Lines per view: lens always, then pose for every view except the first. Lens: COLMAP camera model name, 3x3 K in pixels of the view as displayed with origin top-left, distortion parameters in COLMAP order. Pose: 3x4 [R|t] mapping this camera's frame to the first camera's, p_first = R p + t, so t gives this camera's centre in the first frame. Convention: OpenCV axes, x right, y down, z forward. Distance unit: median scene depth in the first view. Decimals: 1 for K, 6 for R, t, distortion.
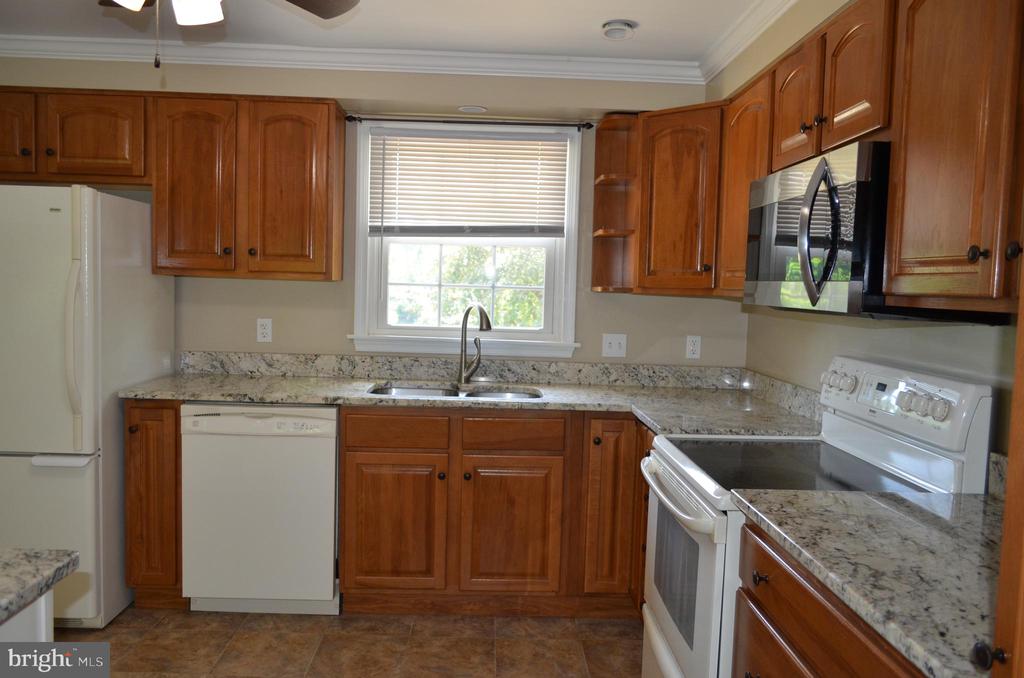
lens RADIAL K [[794.6, 0, 510.2], [0, 794.6, 340.3], [0, 0, 1]] dist [-0.026735, 0.012039]
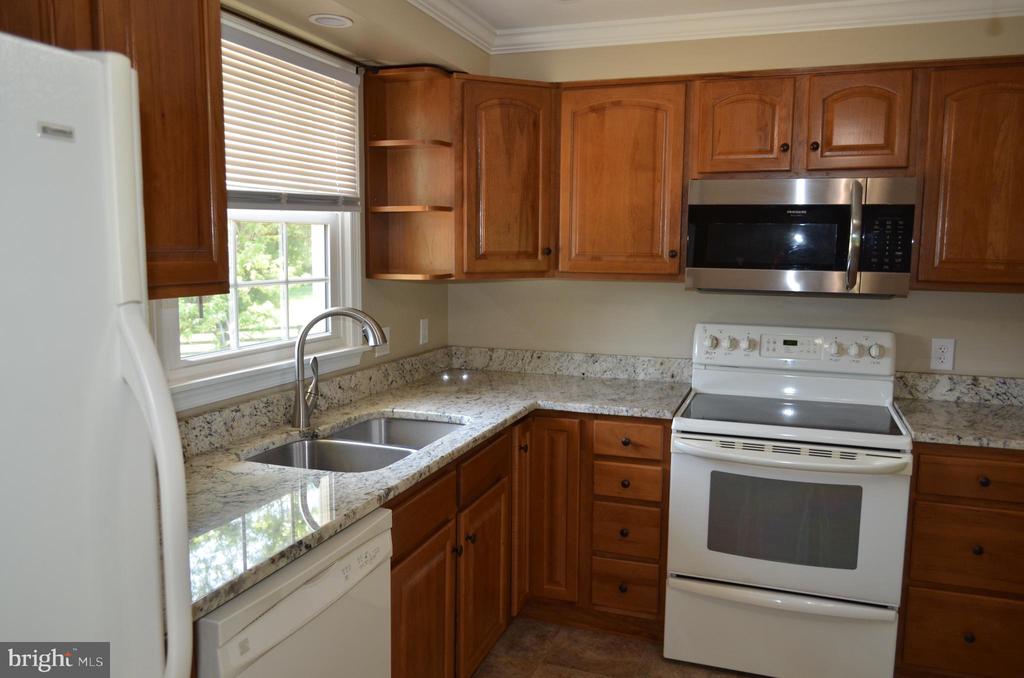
lens RADIAL K [[794.6, 0, 510.2], [0, 794.6, 340.3], [0, 0, 1]] dist [-0.026735, 0.012039]
pose [[0.363196, -0.136894, 0.921601, -0.612017], [0.065192, 0.990457, 0.121430, -0.090793], [-0.929429, 0.015978, 0.368654, 0.585860]]
